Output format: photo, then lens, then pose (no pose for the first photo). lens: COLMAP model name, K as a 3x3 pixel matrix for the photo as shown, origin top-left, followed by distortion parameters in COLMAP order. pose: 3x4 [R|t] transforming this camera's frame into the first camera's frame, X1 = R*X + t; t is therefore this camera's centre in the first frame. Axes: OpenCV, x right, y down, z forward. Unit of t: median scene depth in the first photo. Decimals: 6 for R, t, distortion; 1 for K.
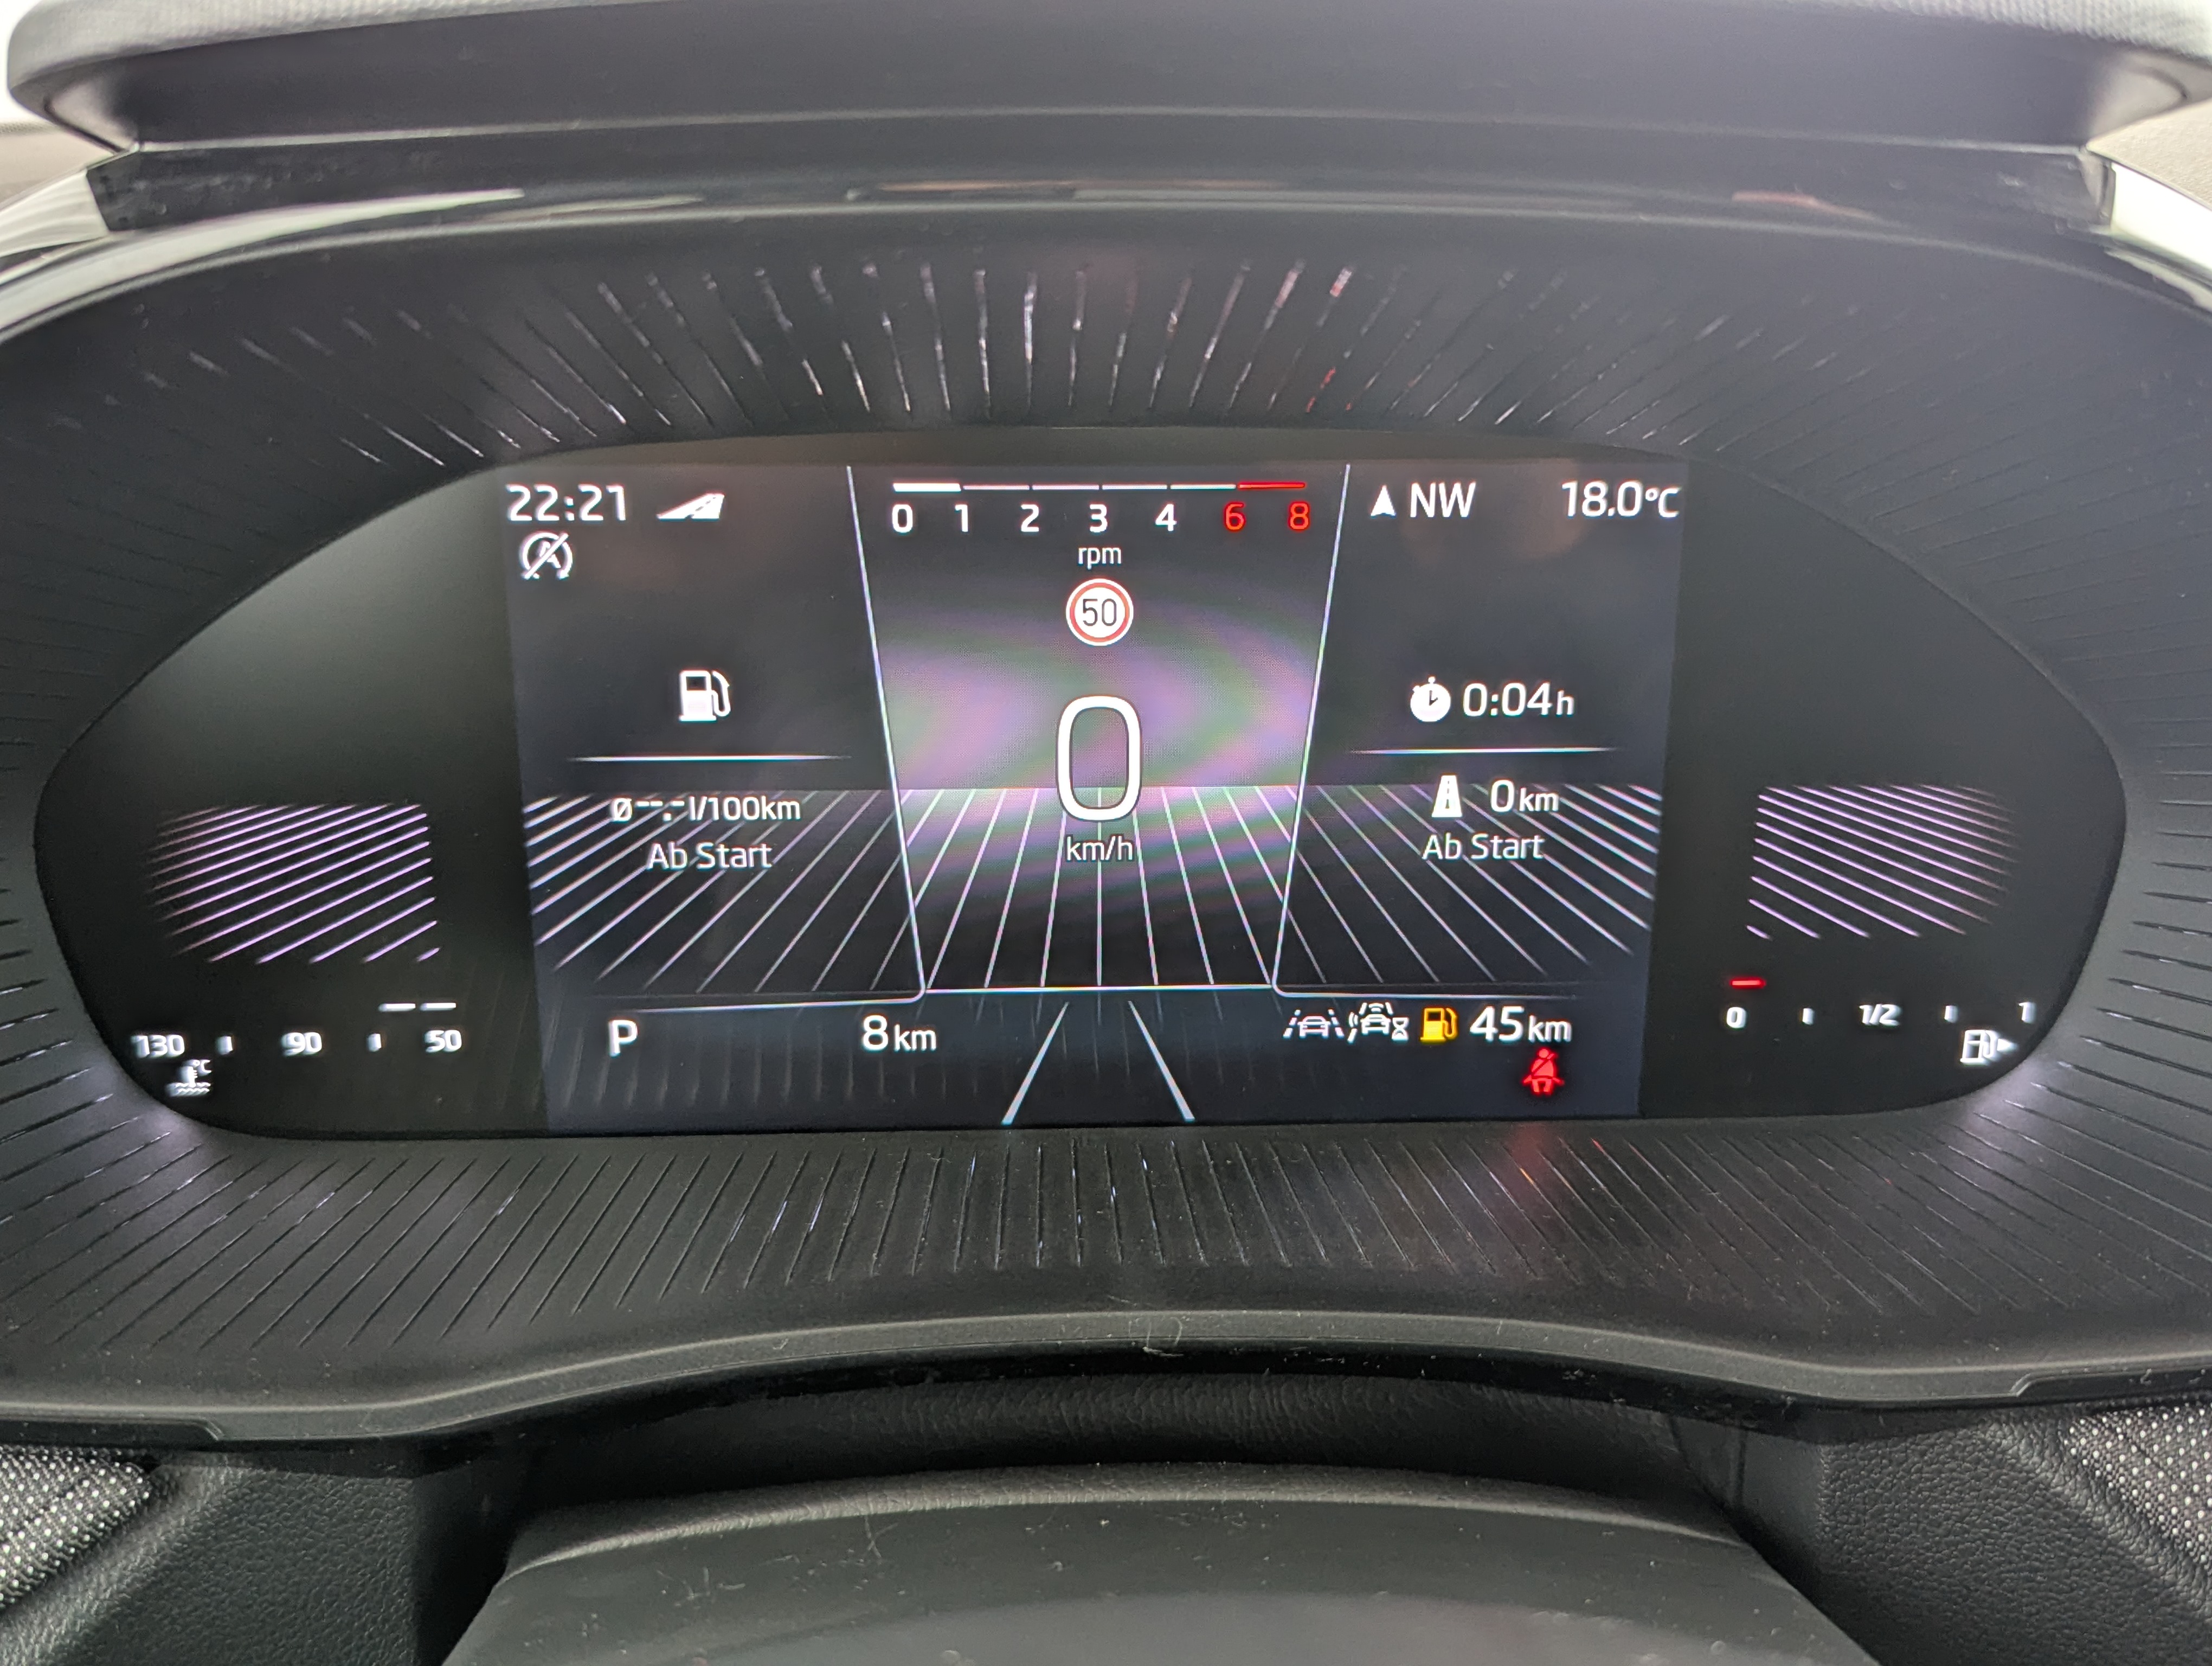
lens RADIAL K [[2012.2, 0, 1097.6], [0, 2012.2, 824.2], [0, 0, 1]] dist [0.032633, 0.000000]
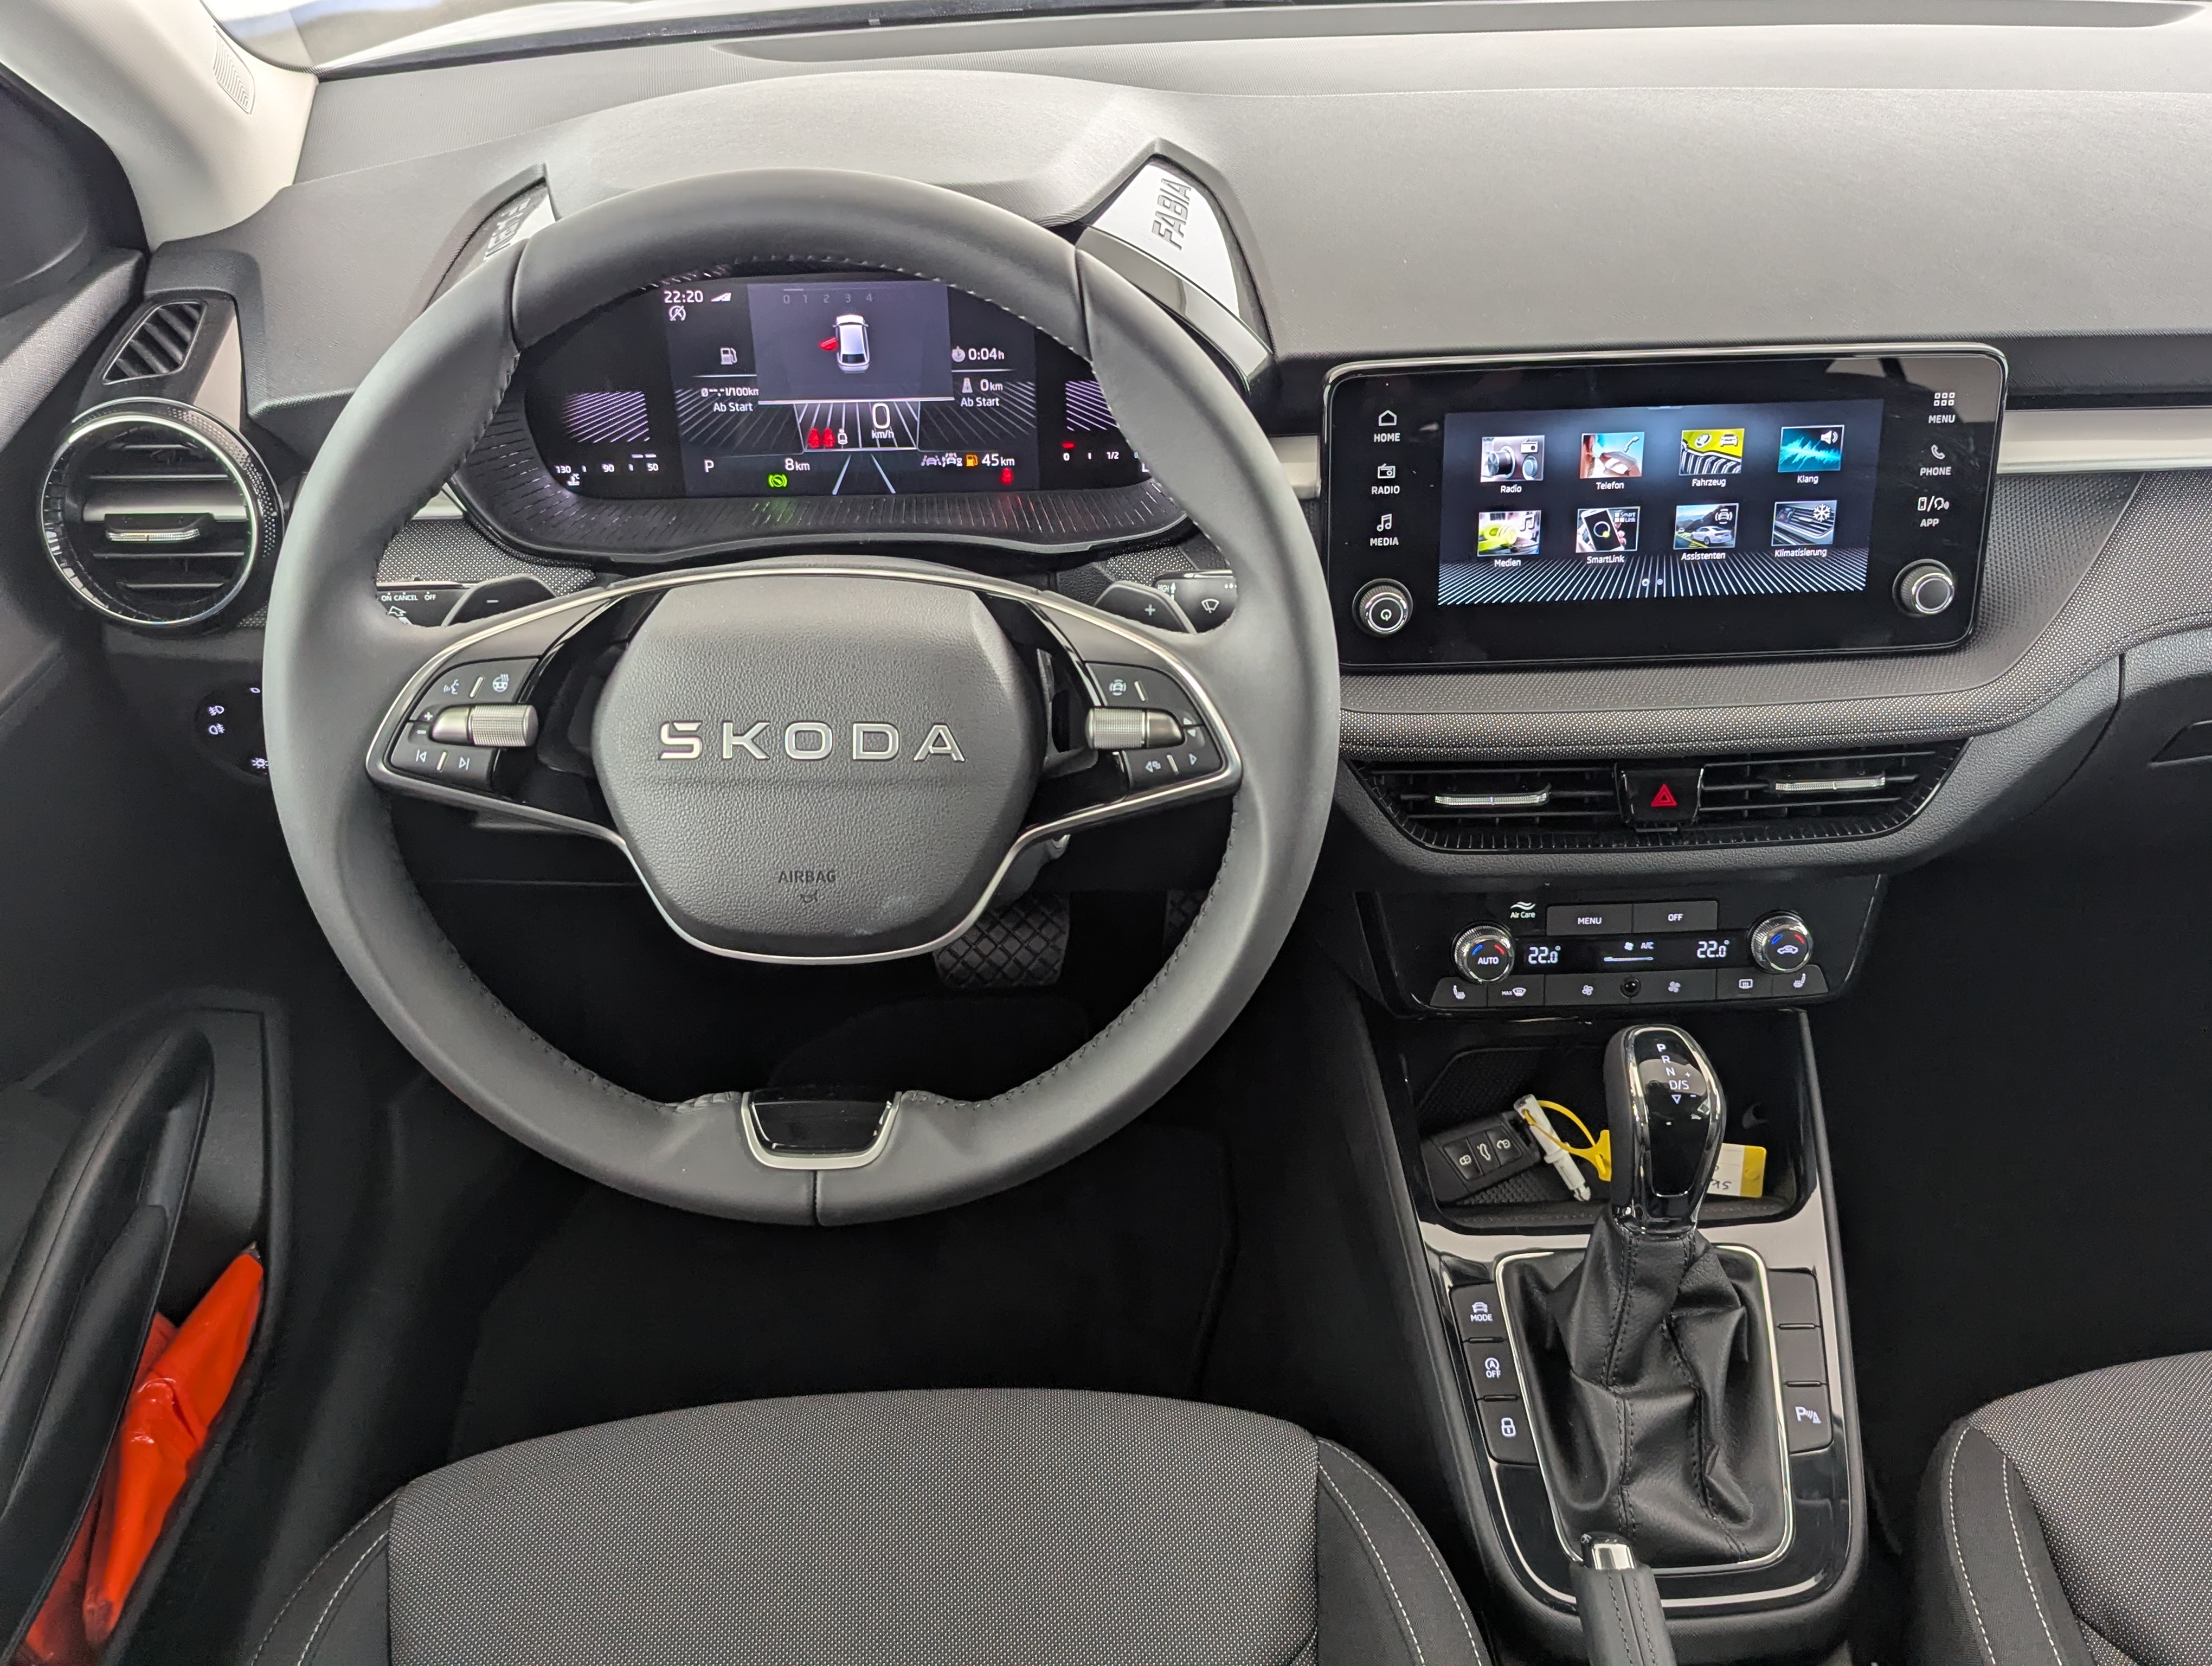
lens RADIAL K [[2012.2, 0, 1118.6], [0, 2012.2, 816.1], [0, 0, 1]] dist [0.032633, 0.000000]
pose [[0.999897, -0.008059, -0.011842, 0.439848], [0.010540, 0.973772, 0.227283, -0.071455], [0.009699, -0.227385, 0.973757, -2.196978]]
